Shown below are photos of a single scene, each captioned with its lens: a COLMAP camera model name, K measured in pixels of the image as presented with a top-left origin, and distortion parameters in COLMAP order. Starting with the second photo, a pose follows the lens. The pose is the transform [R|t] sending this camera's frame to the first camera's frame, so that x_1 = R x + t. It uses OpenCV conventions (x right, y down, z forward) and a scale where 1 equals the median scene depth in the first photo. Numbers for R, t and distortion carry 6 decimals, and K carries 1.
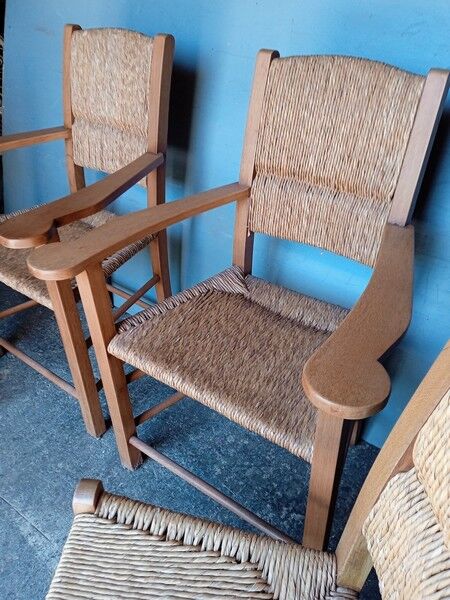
lens RADIAL K [[494.7, 0, 225.0], [0, 494.7, 300.0], [0, 0, 1]] dist [0.112894, -0.194388]
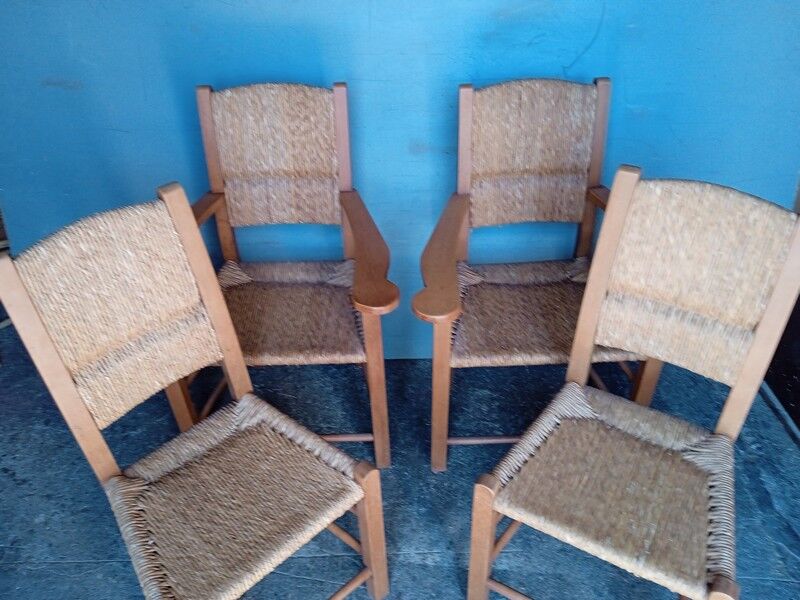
lens RADIAL K [[660.1, 0, 400.0], [0, 660.1, 300.0], [0, 0, 1]] dist [0.105922, -0.176609]
pose [[0.794534, -0.389894, 0.465509, -0.965528], [0.370838, 0.918618, 0.136453, -0.285998], [-0.480827, 0.064212, 0.874461, -0.296484]]
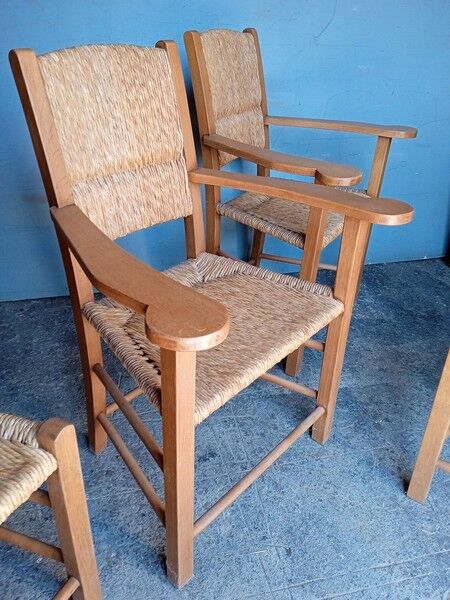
lens RADIAL K [[494.7, 0, 225.0], [0, 494.7, 300.0], [0, 0, 1]] dist [0.112894, -0.194388]
pose [[0.056632, -0.496505, 0.866184, -1.283133], [0.569089, 0.728891, 0.380599, -0.532569], [-0.820323, 0.471382, 0.323835, 0.950680]]
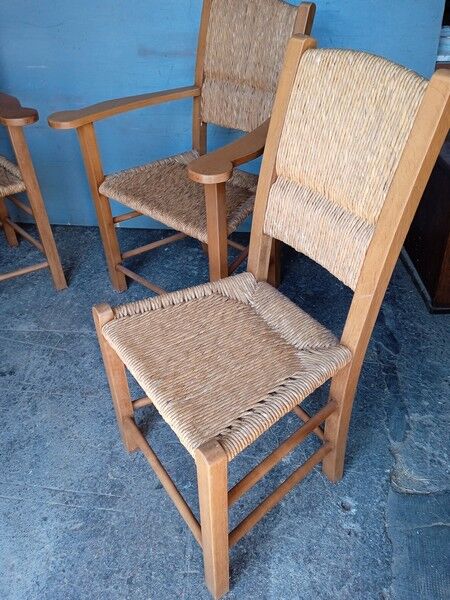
lens RADIAL K [[494.7, 0, 225.0], [0, 494.7, 300.0], [0, 0, 1]] dist [0.112894, -0.194388]
pose [[0.995472, 0.059278, -0.074310, 0.281346], [-0.055582, 0.997158, 0.050854, 0.329994], [0.077113, -0.046493, 0.995938, -0.513304]]
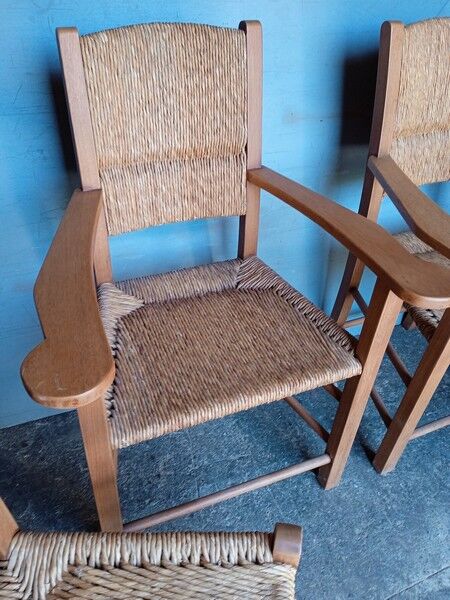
lens RADIAL K [[494.7, 0, 225.0], [0, 494.7, 300.0], [0, 0, 1]] dist [0.112894, -0.194388]
pose [[0.493676, -0.524555, 0.693632, -1.049257], [0.462002, 0.833935, 0.301839, -0.472654], [-0.736775, 0.171449, 0.654040, 0.661550]]
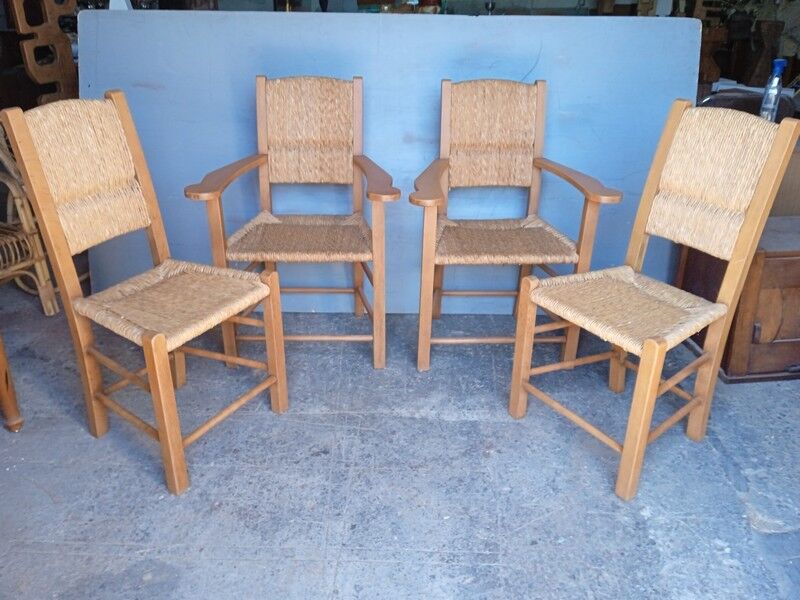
lens RADIAL K [[660.1, 0, 400.0], [0, 660.1, 300.0], [0, 0, 1]] dist [0.105922, -0.176609]
pose [[0.778578, -0.248870, 0.576090, -1.514680], [0.347406, 0.935431, -0.065409, 0.306400], [-0.522614, 0.251064, 0.814765, -0.592976]]
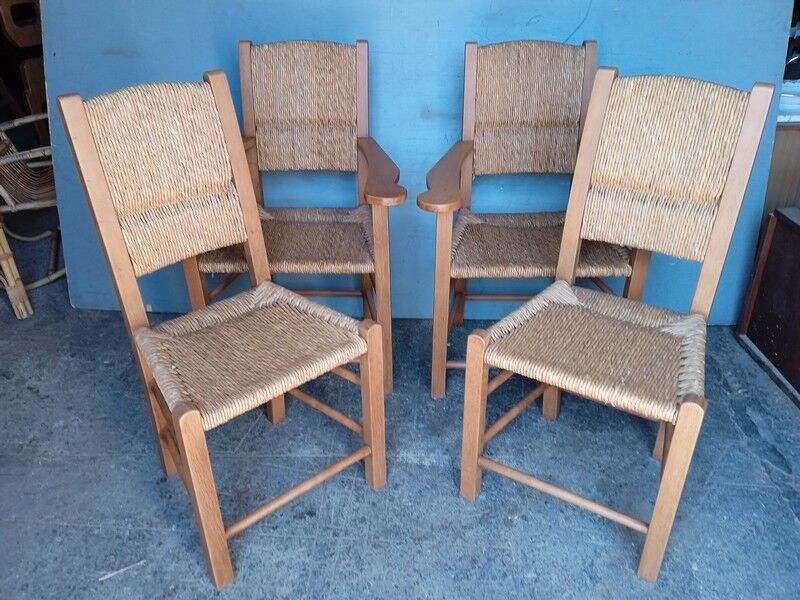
lens RADIAL K [[660.1, 0, 400.0], [0, 660.1, 300.0], [0, 0, 1]] dist [0.105922, -0.176609]
pose [[0.815898, -0.282717, 0.504363, -1.186710], [0.336860, 0.941397, -0.017238, 0.145769], [-0.469932, 0.183964, 0.863320, -0.379662]]
